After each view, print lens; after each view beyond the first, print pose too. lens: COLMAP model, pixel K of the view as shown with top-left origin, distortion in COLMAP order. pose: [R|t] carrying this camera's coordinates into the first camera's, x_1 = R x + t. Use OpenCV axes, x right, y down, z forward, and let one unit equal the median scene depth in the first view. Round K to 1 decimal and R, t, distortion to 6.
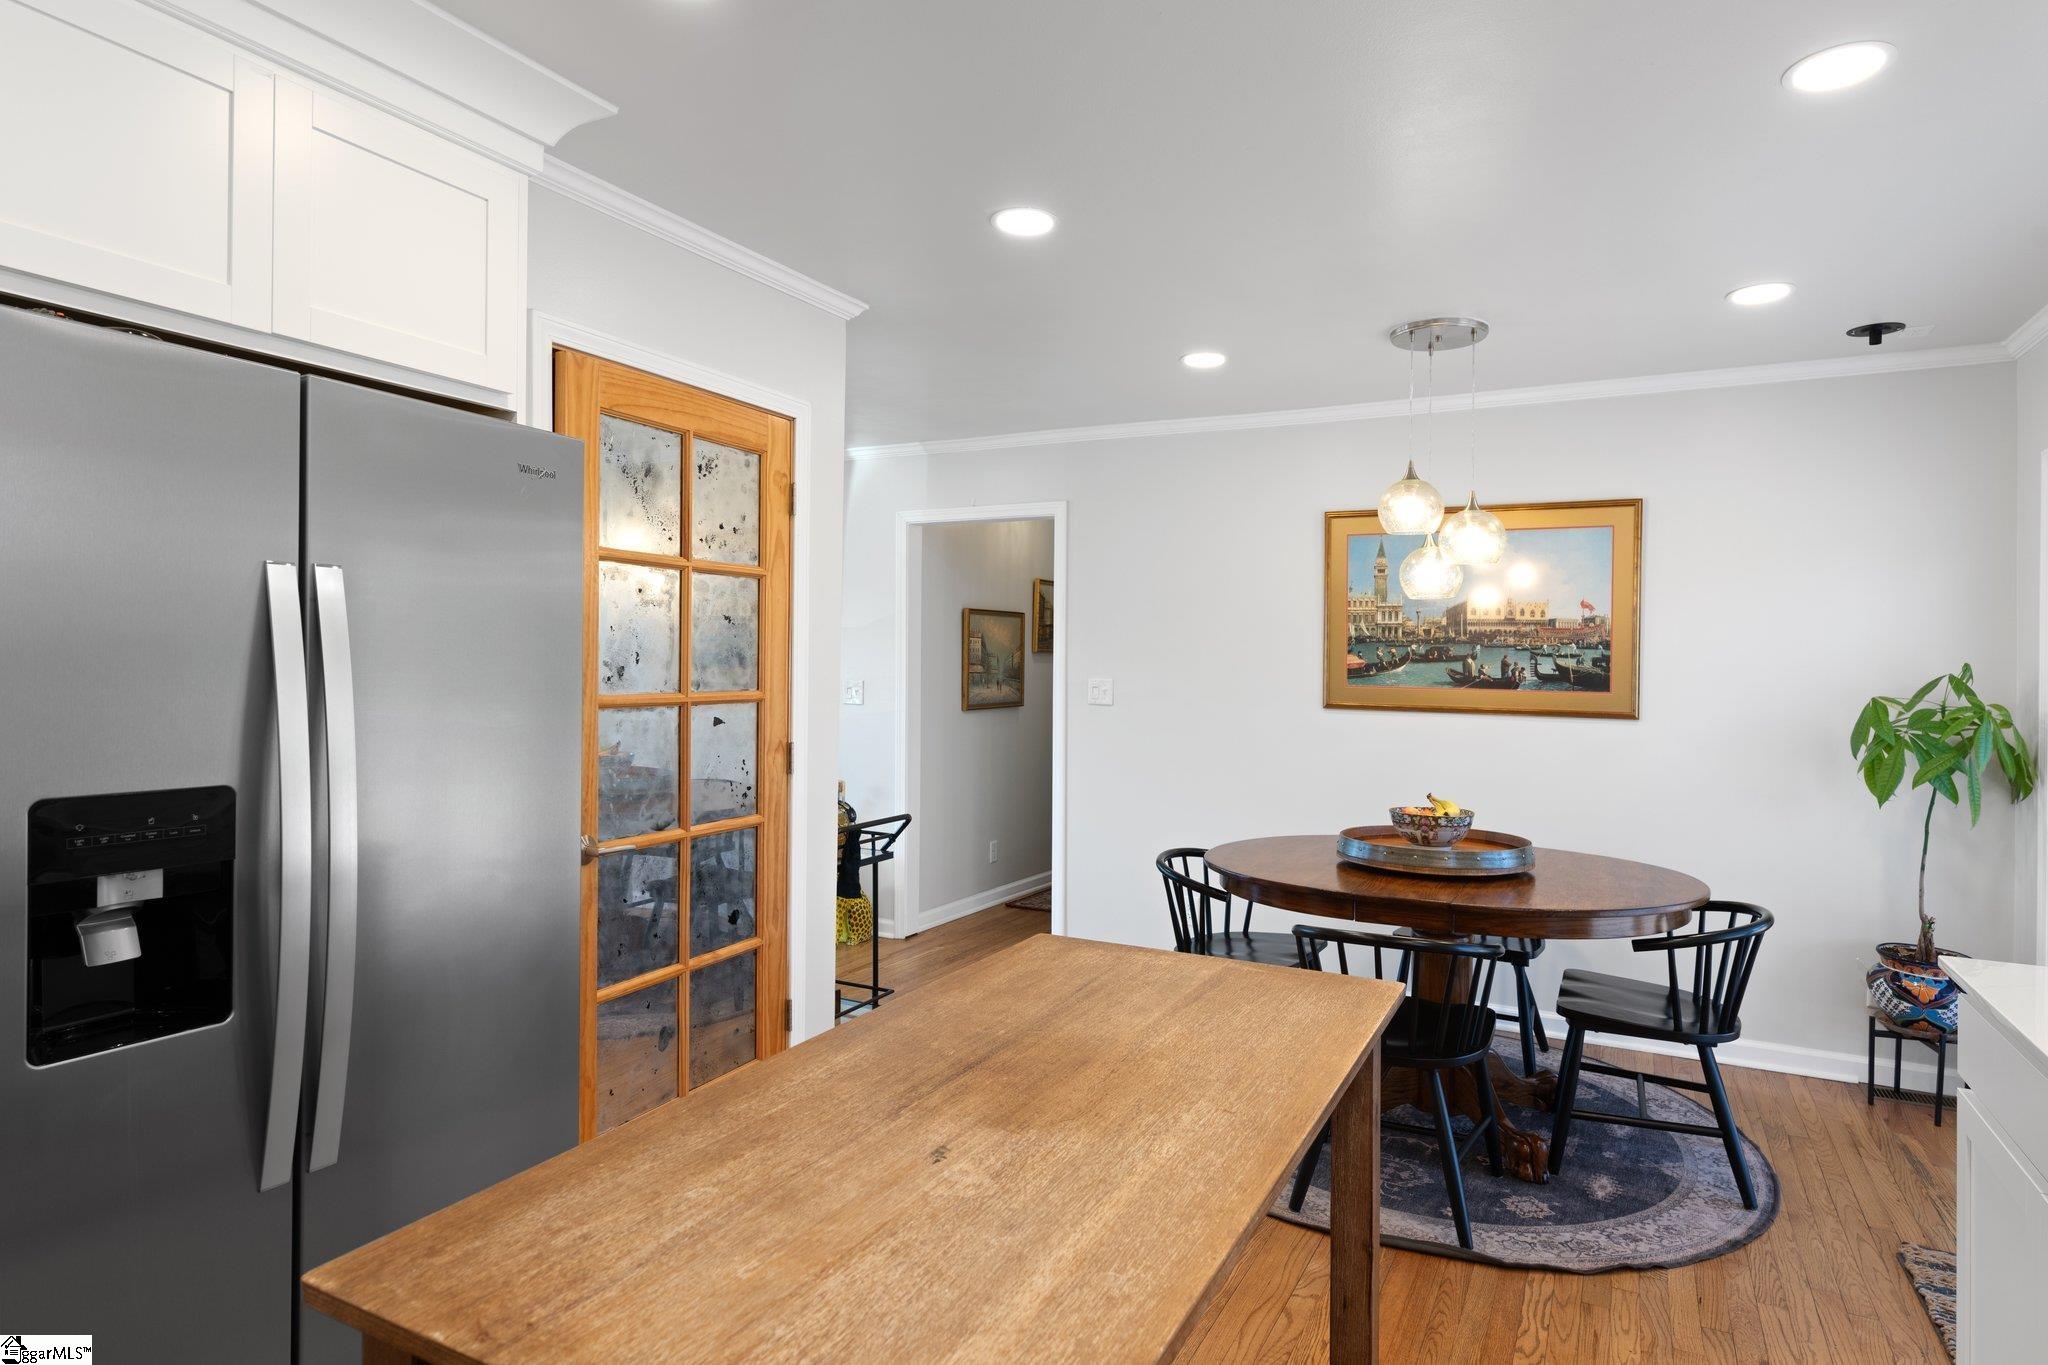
lens RADIAL K [[1143.7, 0, 1023.8], [0, 1143.7, 665.9], [0, 0, 1]] dist [0.005070, 0.000993]
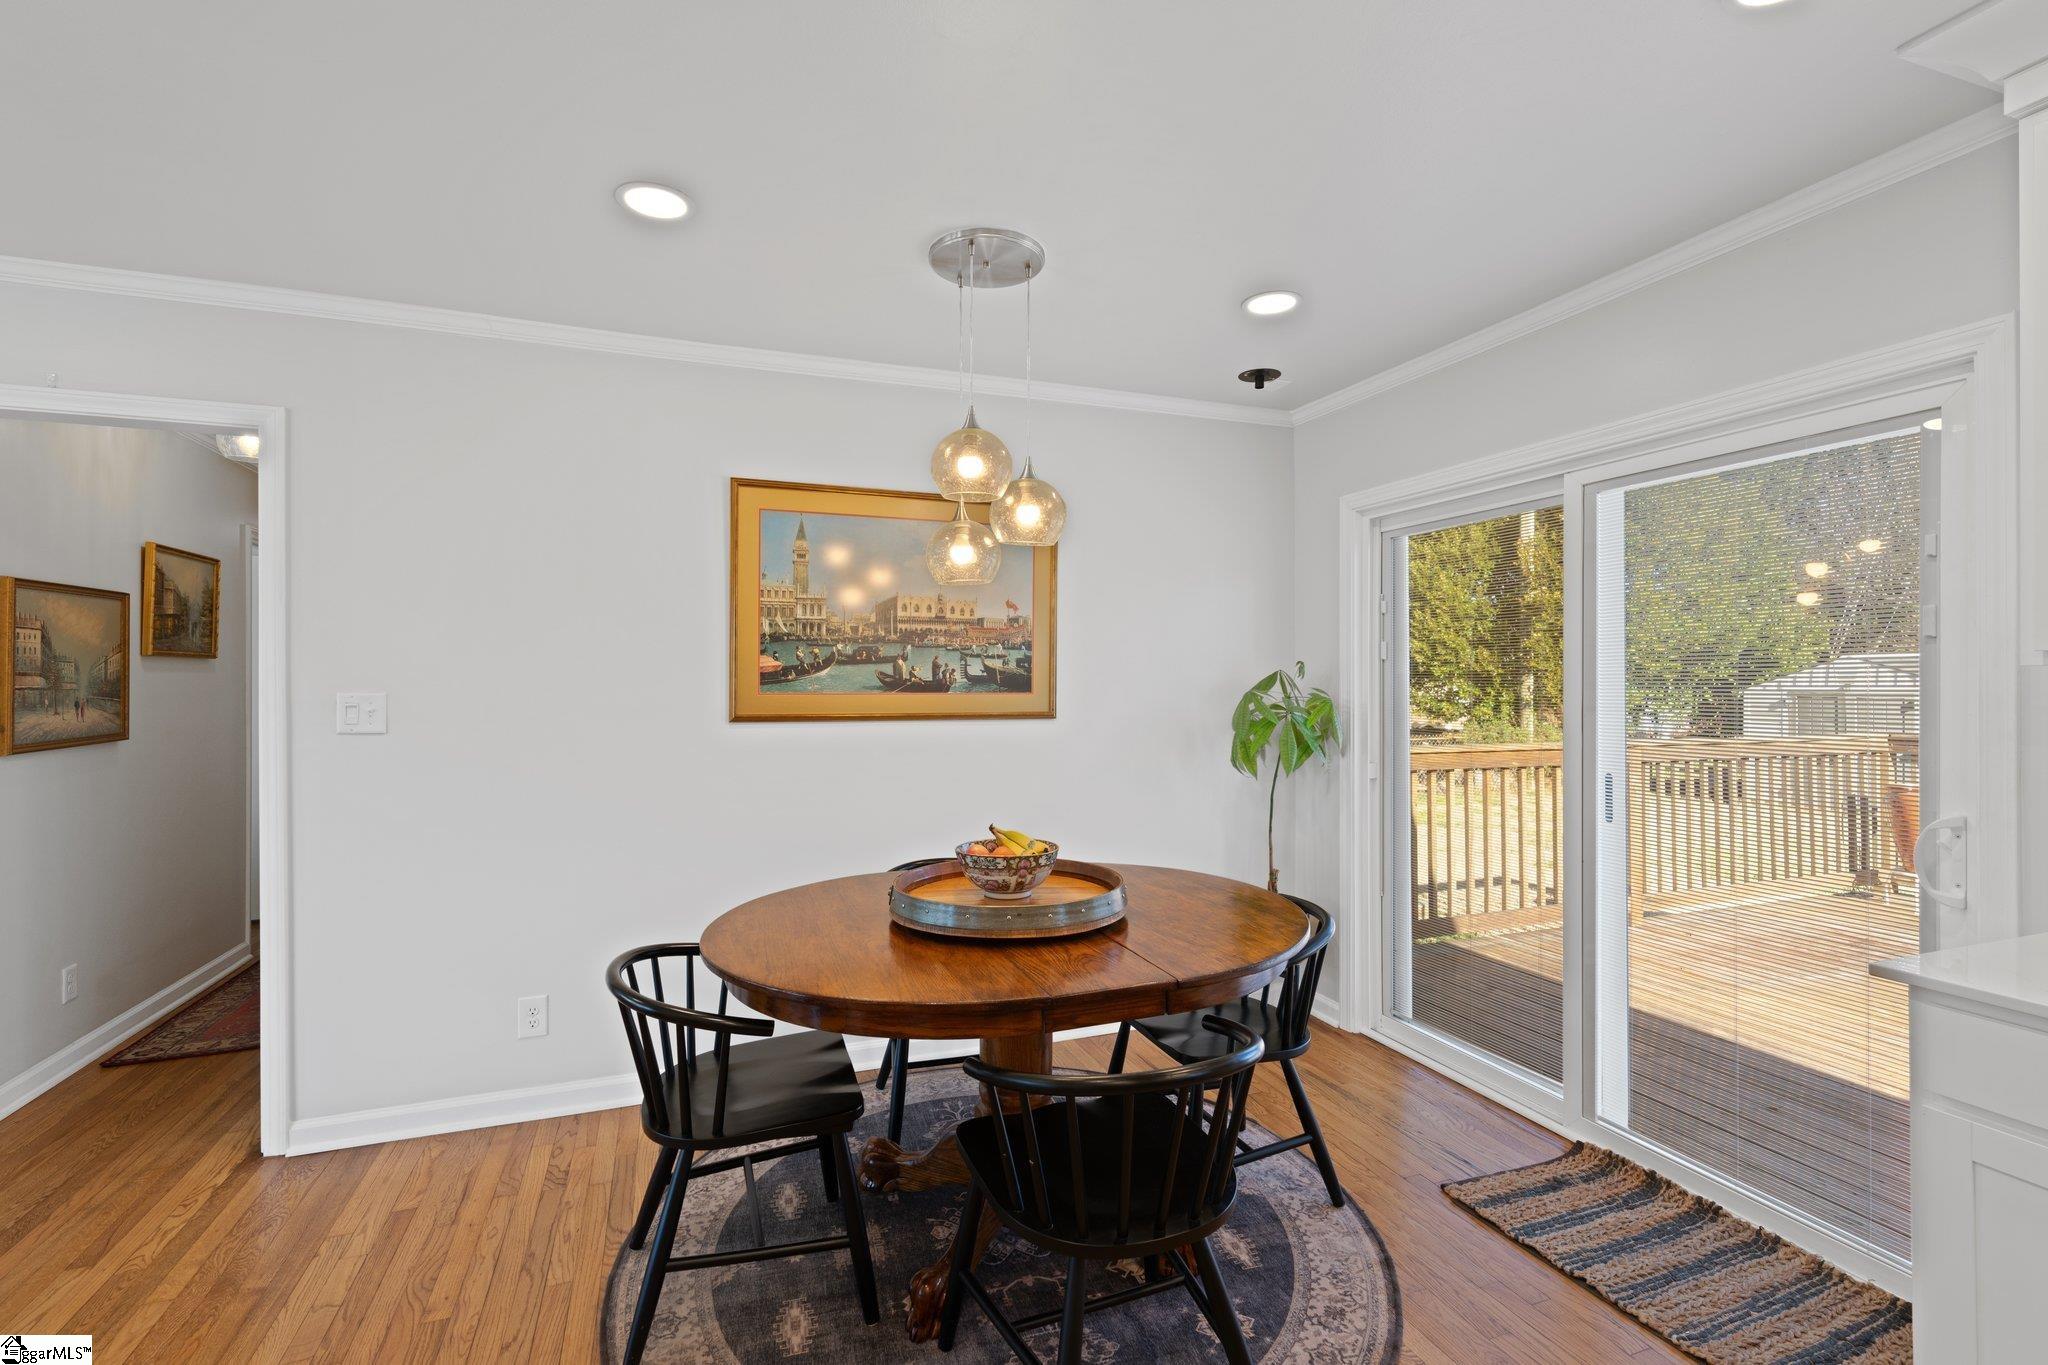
lens RADIAL K [[909.3, 0, 1028.9], [0, 909.3, 673.0], [0, 0, 1]] dist [-0.001320, 0.000567]
pose [[0.650181, -0.010086, 0.759712, -0.090301], [0.011110, 0.999931, 0.003767, 0.002534], [-0.759698, 0.005991, 0.650249, 0.448027]]
